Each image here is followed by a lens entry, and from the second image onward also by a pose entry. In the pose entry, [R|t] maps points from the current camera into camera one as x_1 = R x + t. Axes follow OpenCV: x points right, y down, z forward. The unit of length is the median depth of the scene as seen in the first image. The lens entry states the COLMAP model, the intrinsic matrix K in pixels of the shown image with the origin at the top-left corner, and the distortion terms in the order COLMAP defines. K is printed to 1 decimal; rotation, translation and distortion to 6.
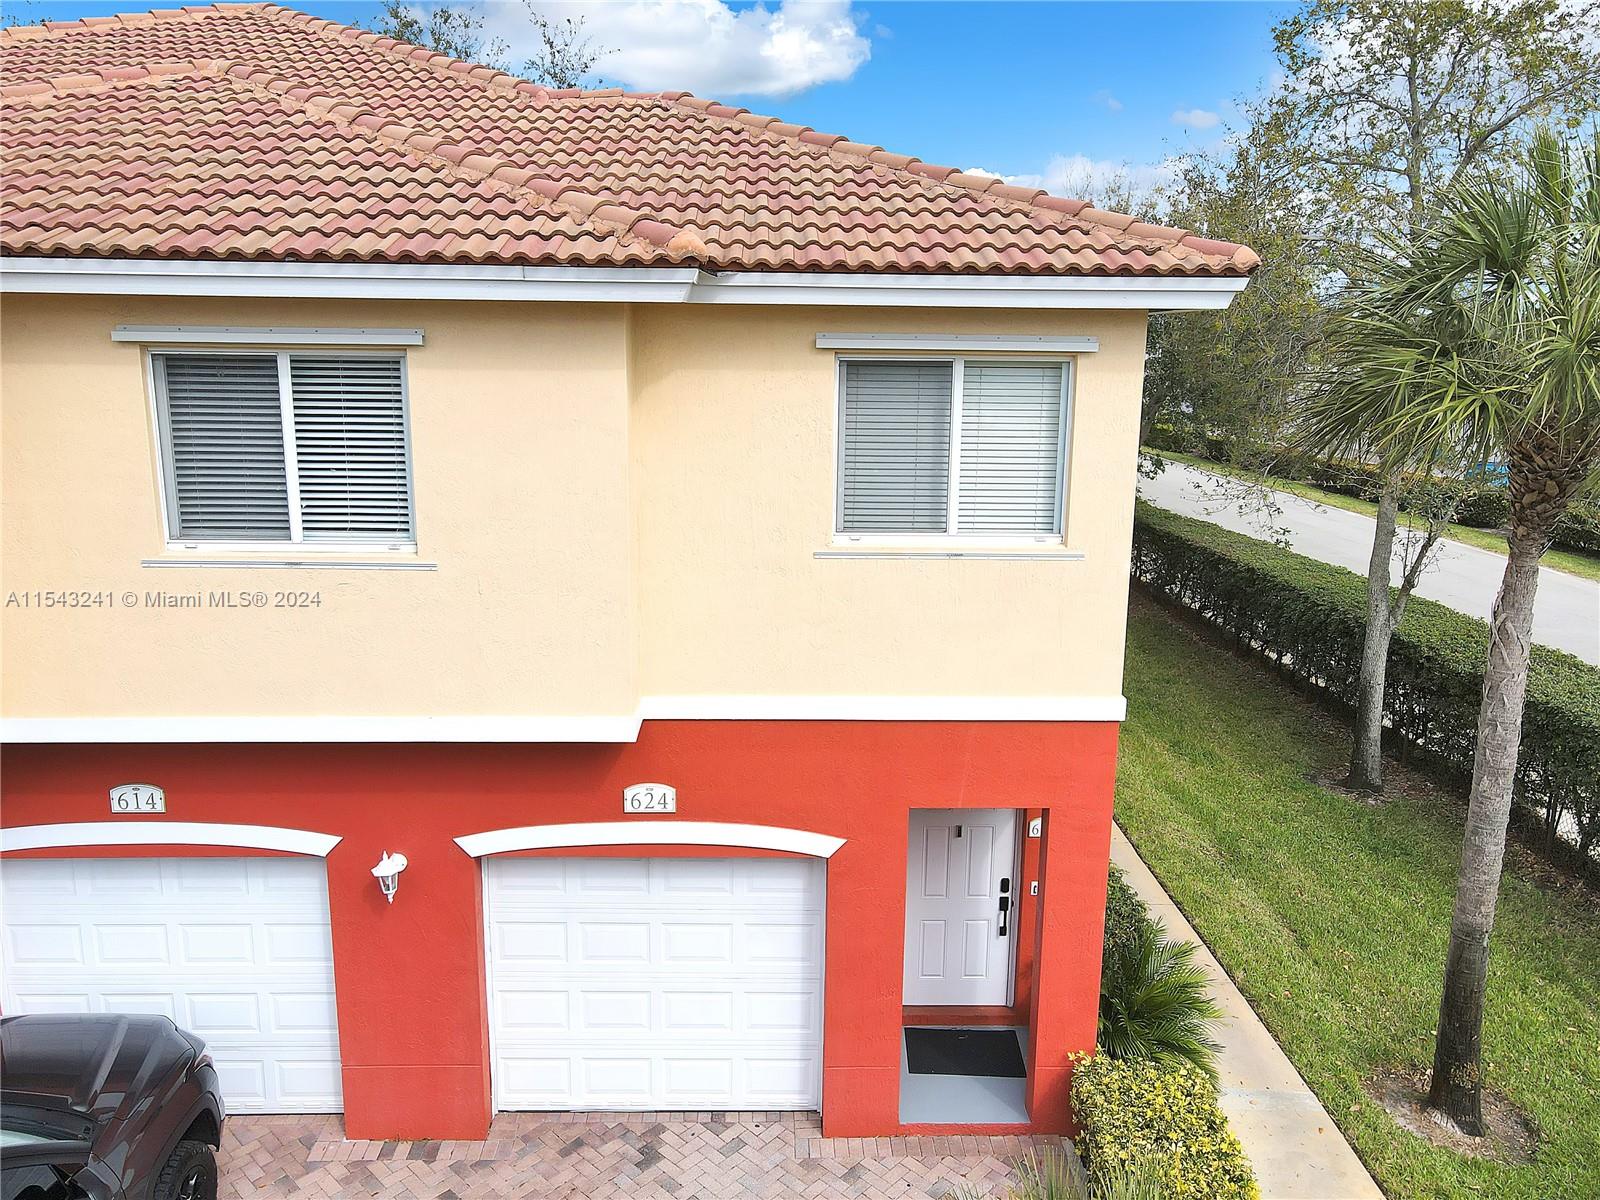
lens RADIAL K [[1178.9, 0, 790.5], [0, 1178.9, 591.5], [0, 0, 1]] dist [-0.013241, 0.042817]
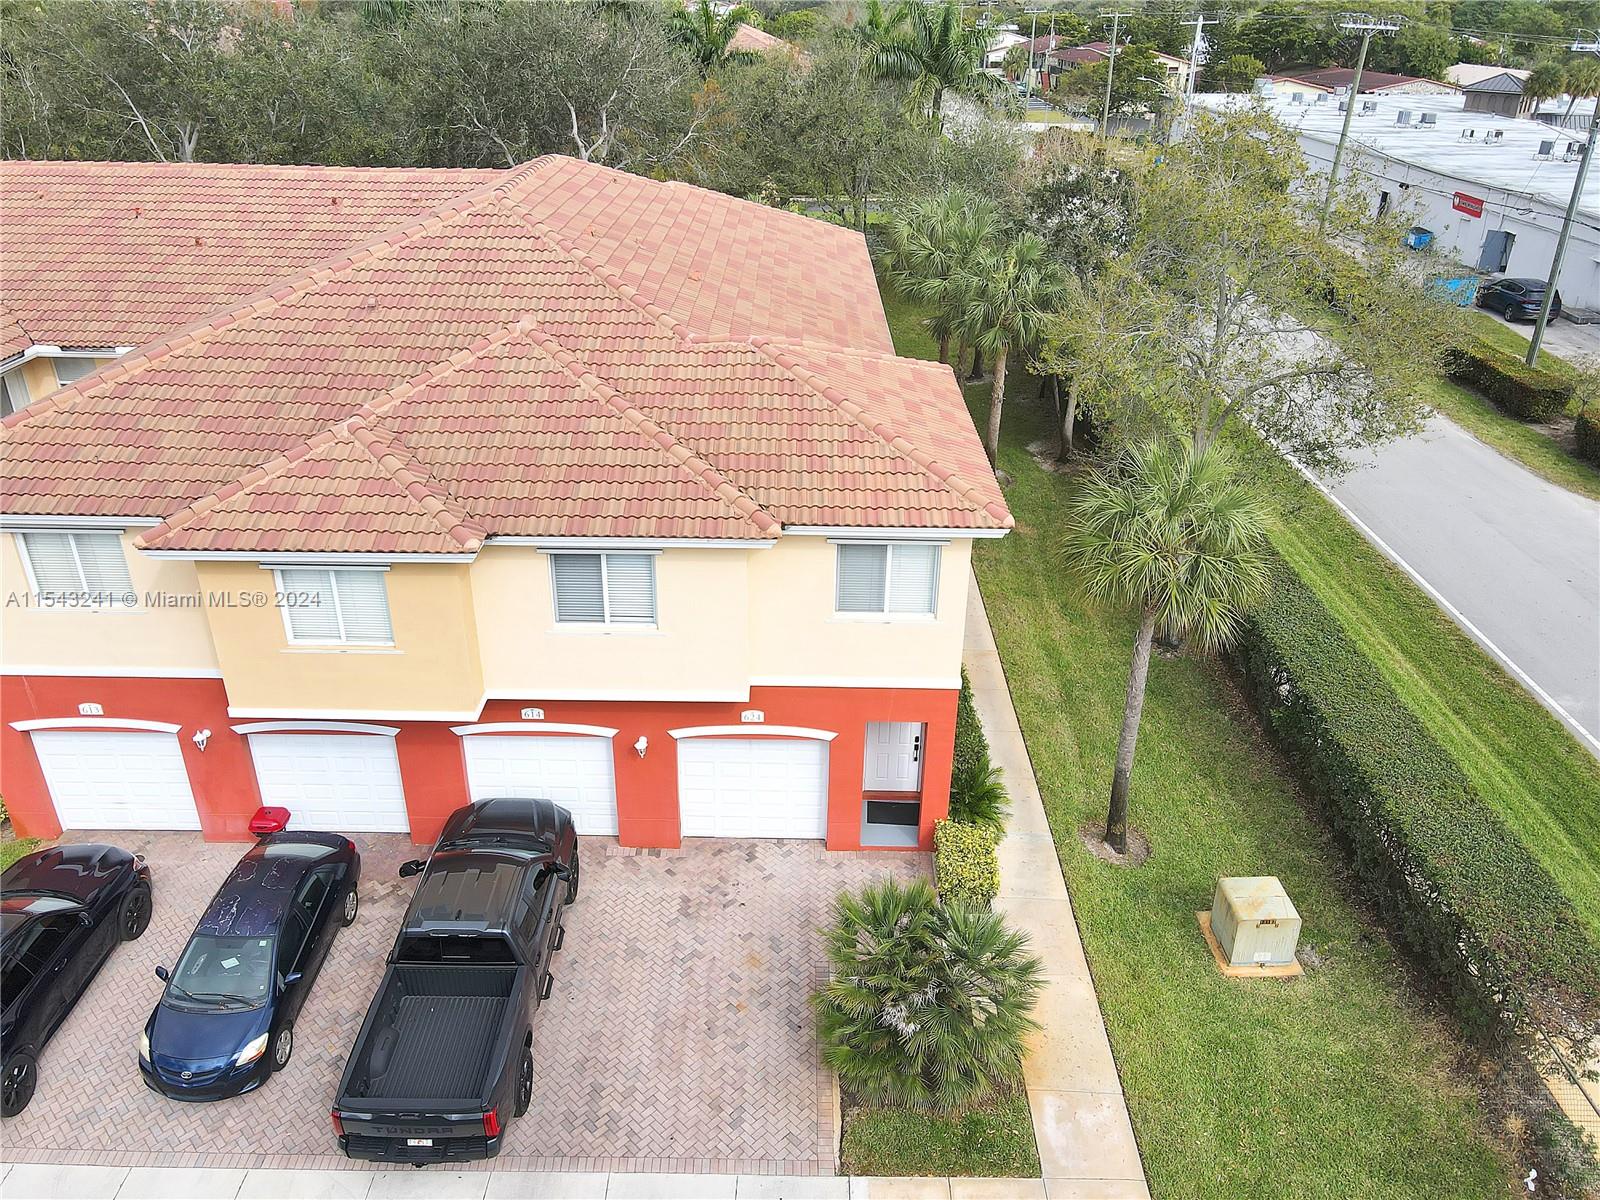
lens RADIAL K [[1178.9, 0, 790.5], [0, 1178.9, 591.5], [0, 0, 1]] dist [-0.013241, 0.042817]
pose [[0.999542, 0.013936, -0.026880, 0.012833], [-0.006504, 0.965881, 0.258906, -0.656009], [0.029571, -0.258613, 0.965528, -1.154528]]
